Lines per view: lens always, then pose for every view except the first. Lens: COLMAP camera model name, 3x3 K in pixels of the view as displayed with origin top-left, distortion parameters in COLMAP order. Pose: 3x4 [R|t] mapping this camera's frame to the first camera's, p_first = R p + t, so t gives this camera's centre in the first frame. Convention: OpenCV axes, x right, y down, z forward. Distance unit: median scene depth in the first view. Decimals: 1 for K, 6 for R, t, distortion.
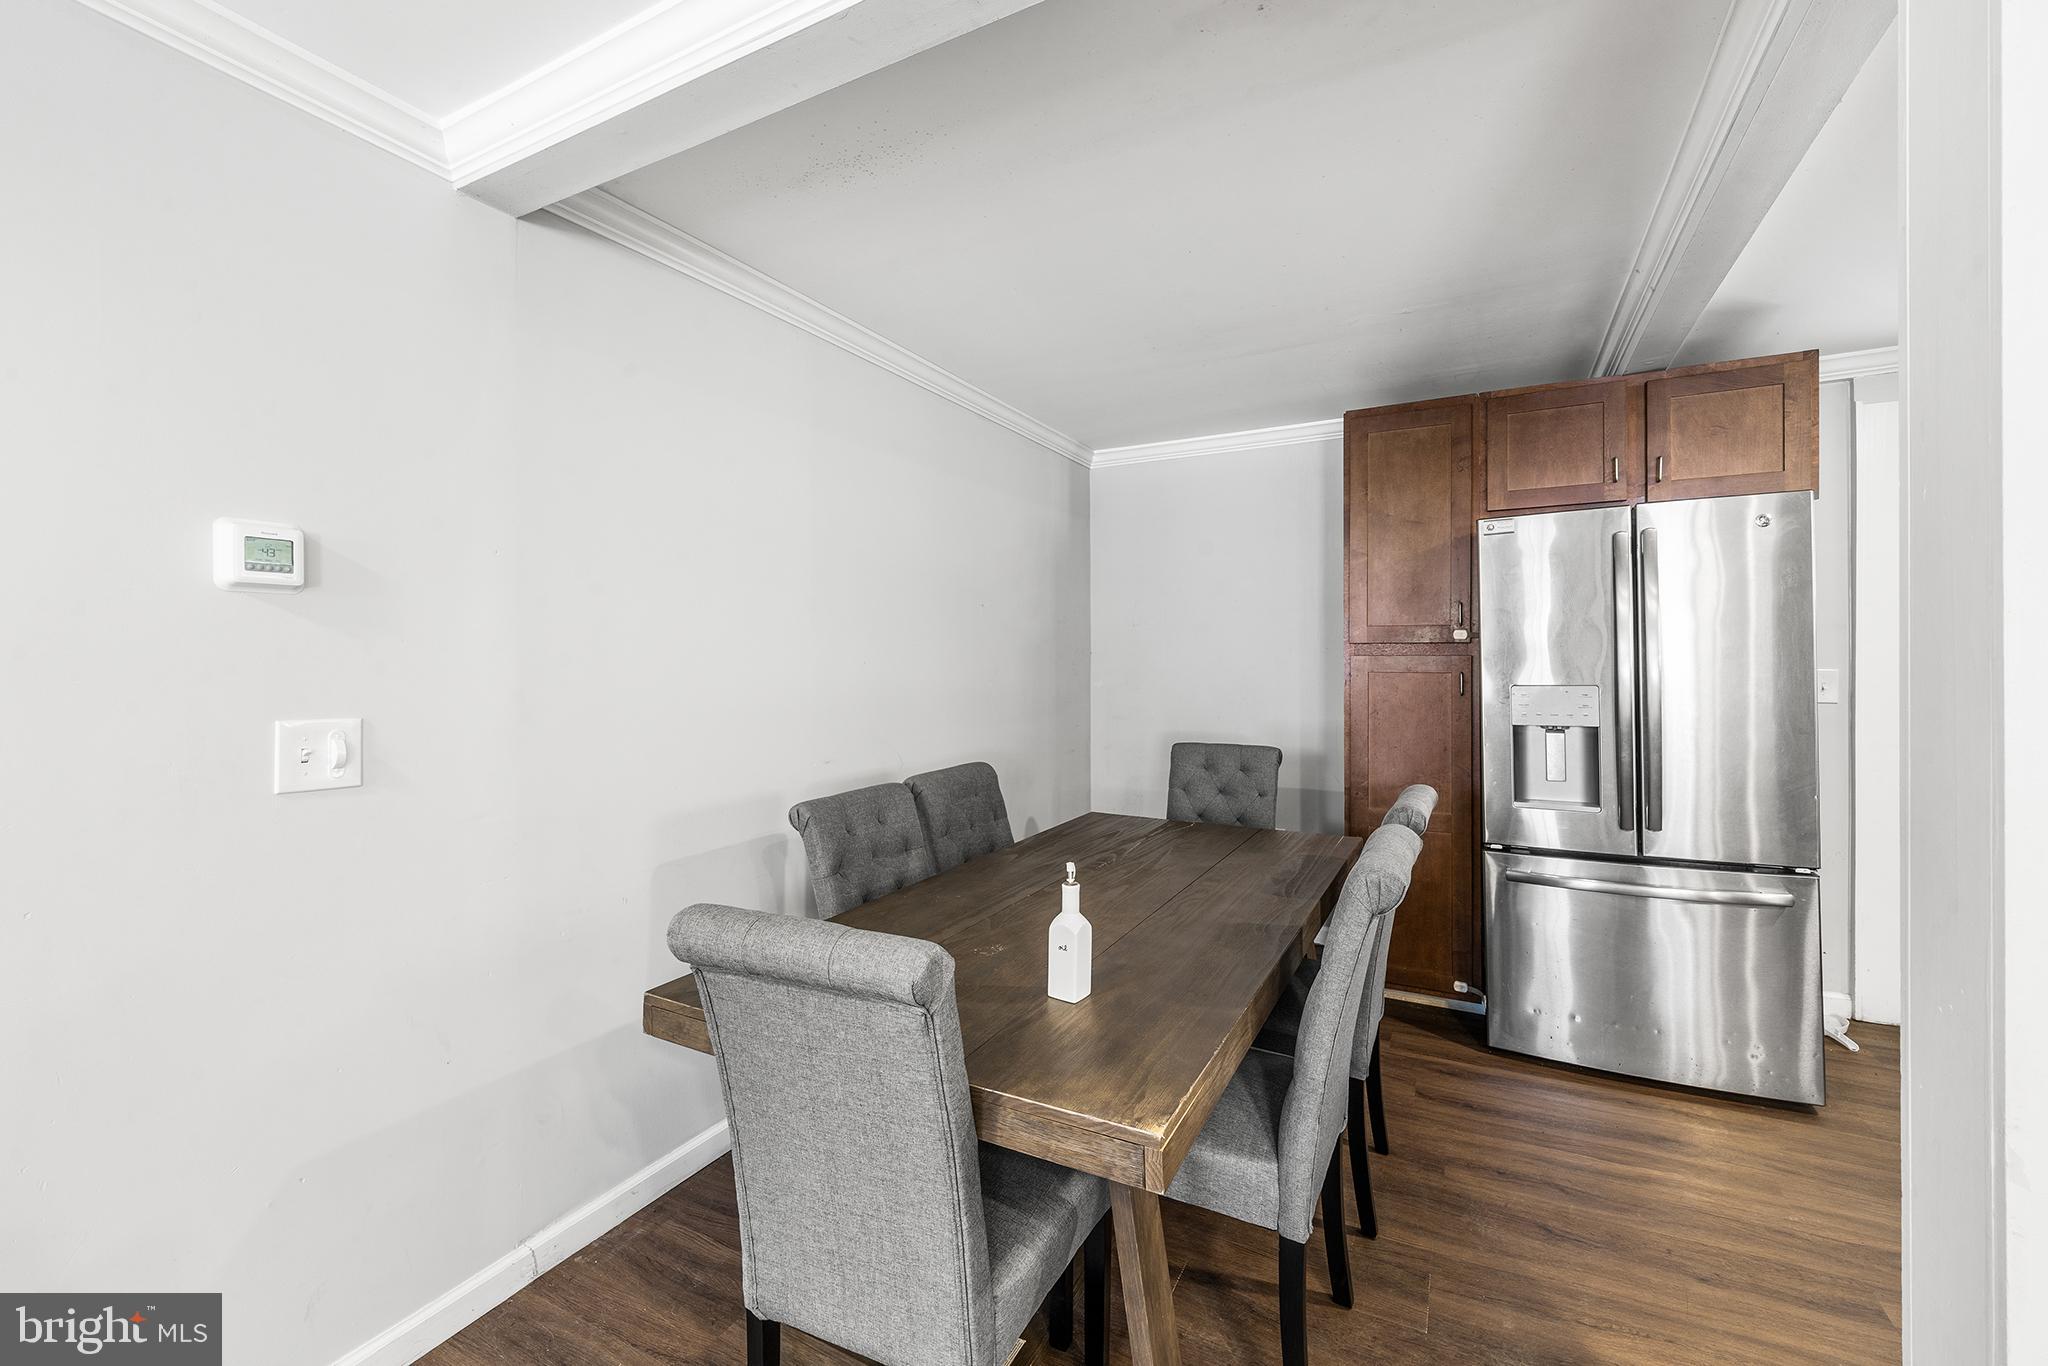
lens RADIAL K [[851.4, 0, 1020.9], [0, 851.4, 661.2], [0, 0, 1]] dist [-0.000542, -0.000172]
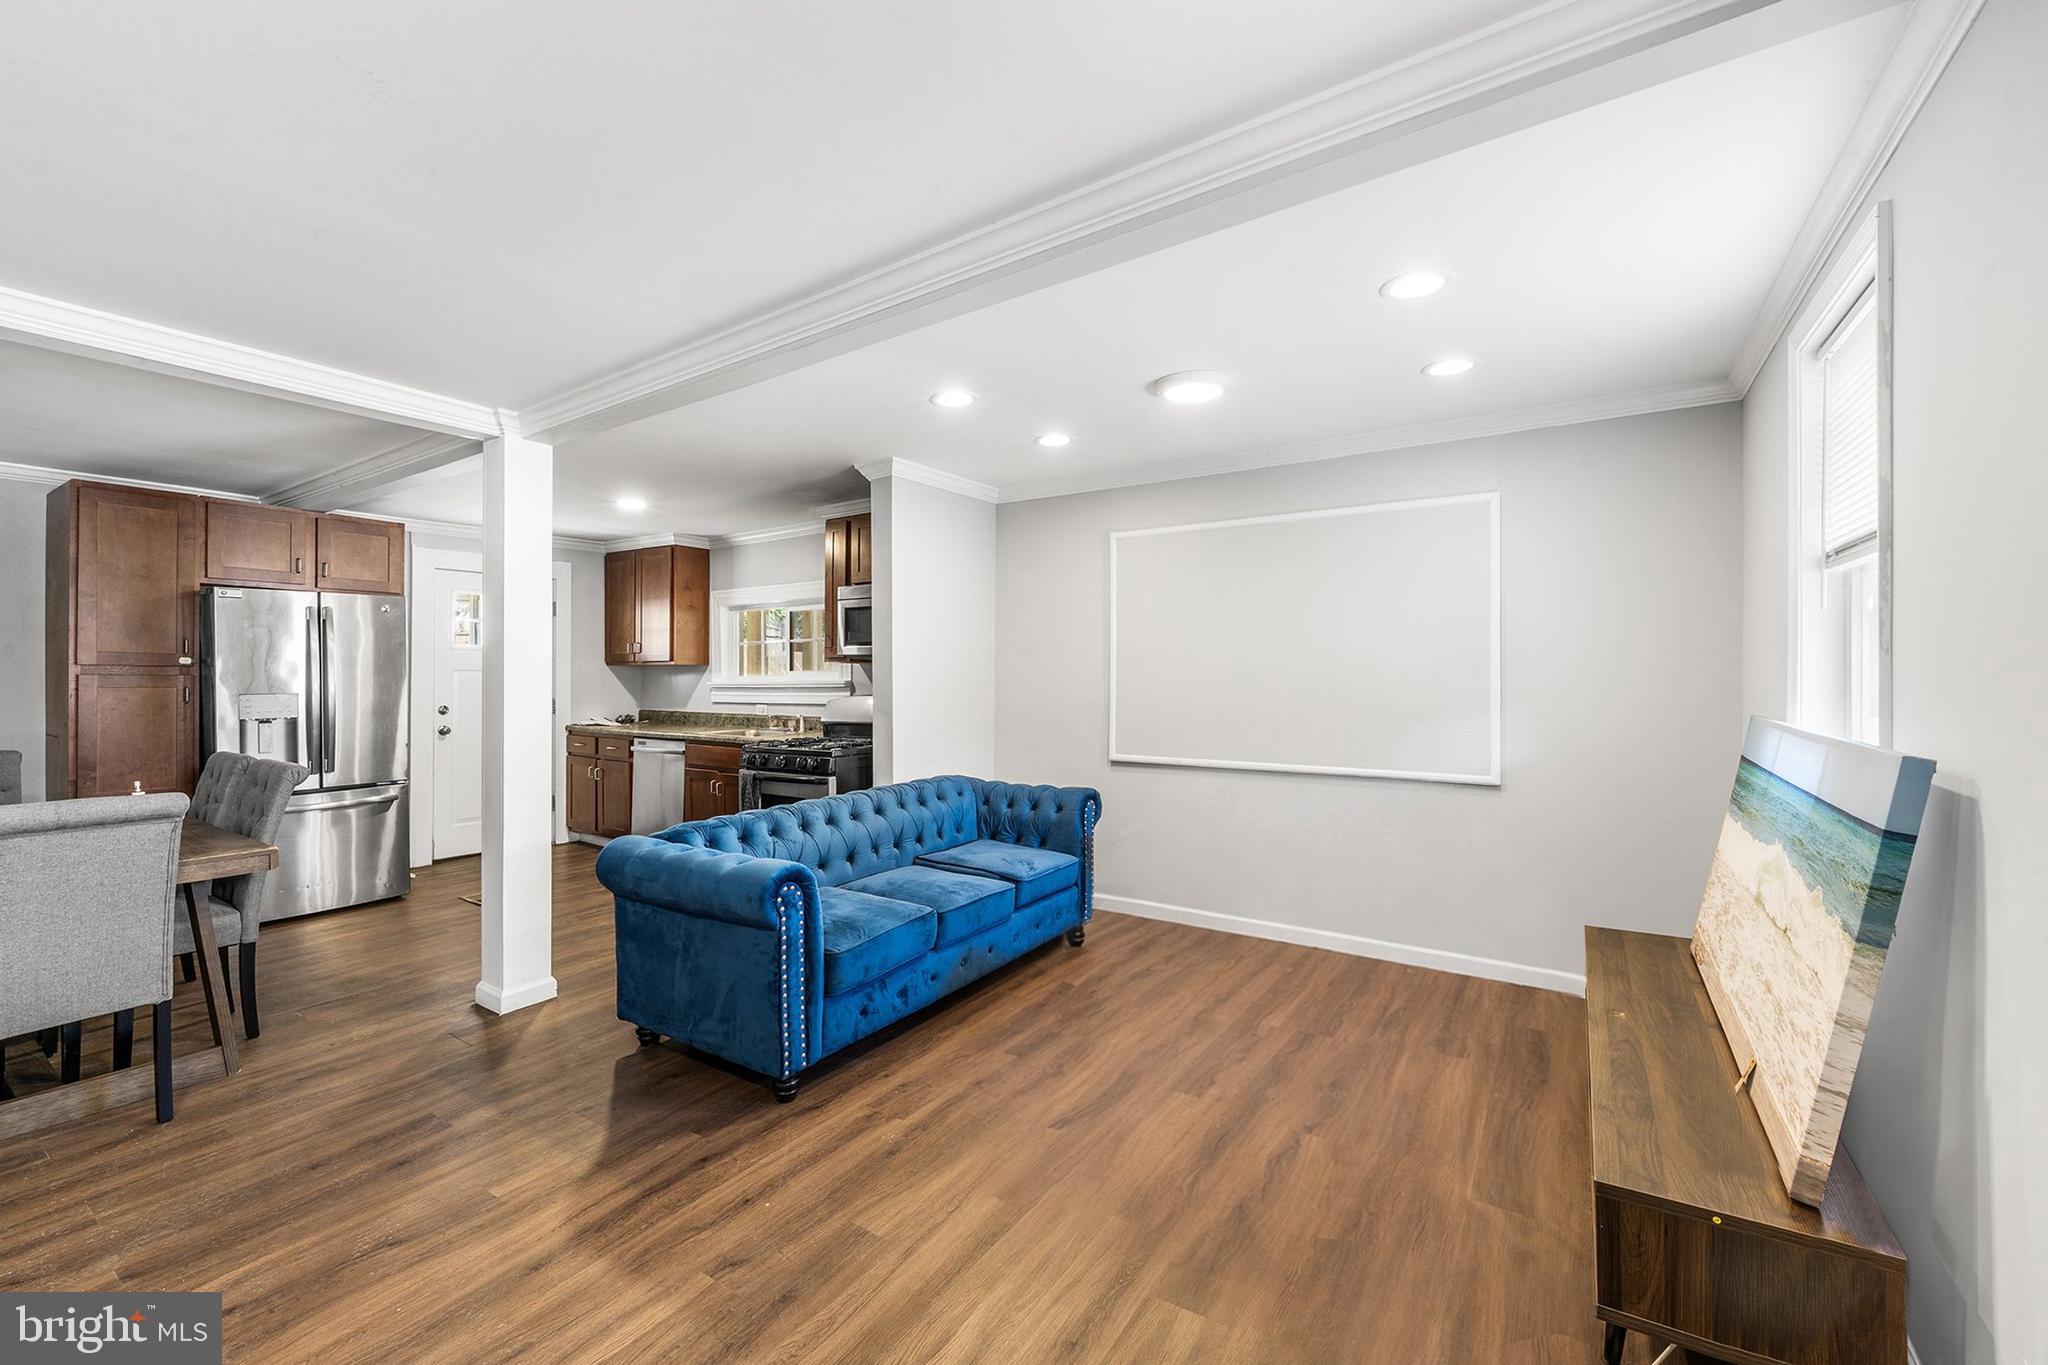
lens RADIAL K [[841.0, 0, 1029.4], [0, 841.0, 675.7], [0, 0, 1]] dist [-0.003626, -0.000912]
pose [[0.091098, 0.010860, 0.995783, -0.761149], [0.001384, 0.999938, -0.011032, 0.011329], [-0.995841, 0.002383, 0.091078, -0.546882]]
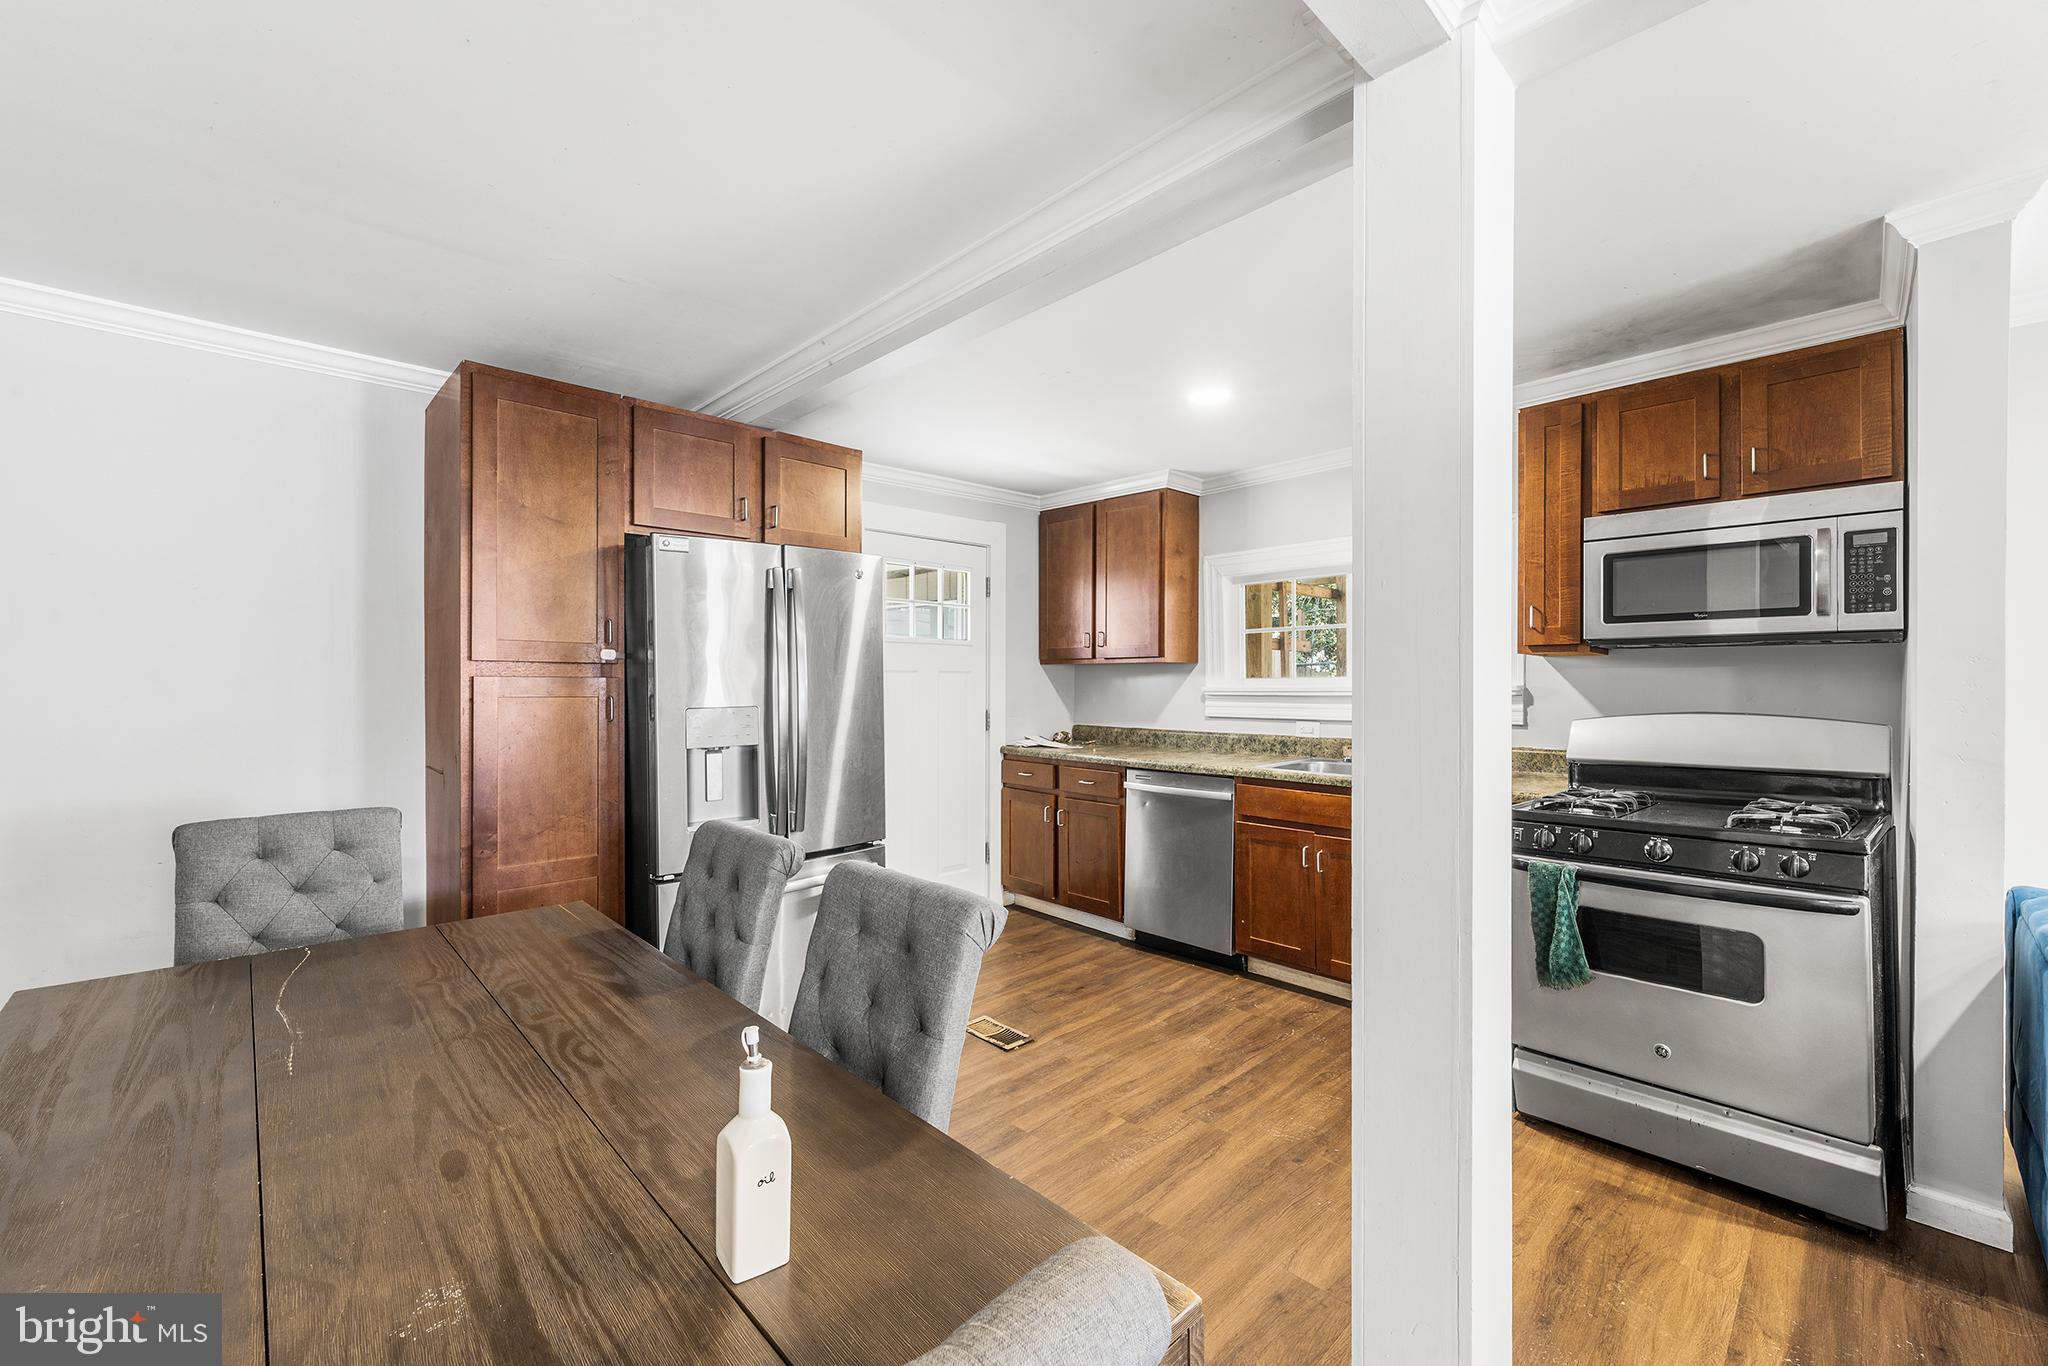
lens RADIAL K [[831.4, 0, 1030.4], [0, 831.4, 683.3], [0, 0, 1]] dist [0.002218, 0.000036]
pose [[0.304577, 0.005954, 0.952469, -0.192124], [0.000067, 0.999980, -0.006272, 0.004912], [-0.952488, 0.001974, 0.304571, 0.303235]]
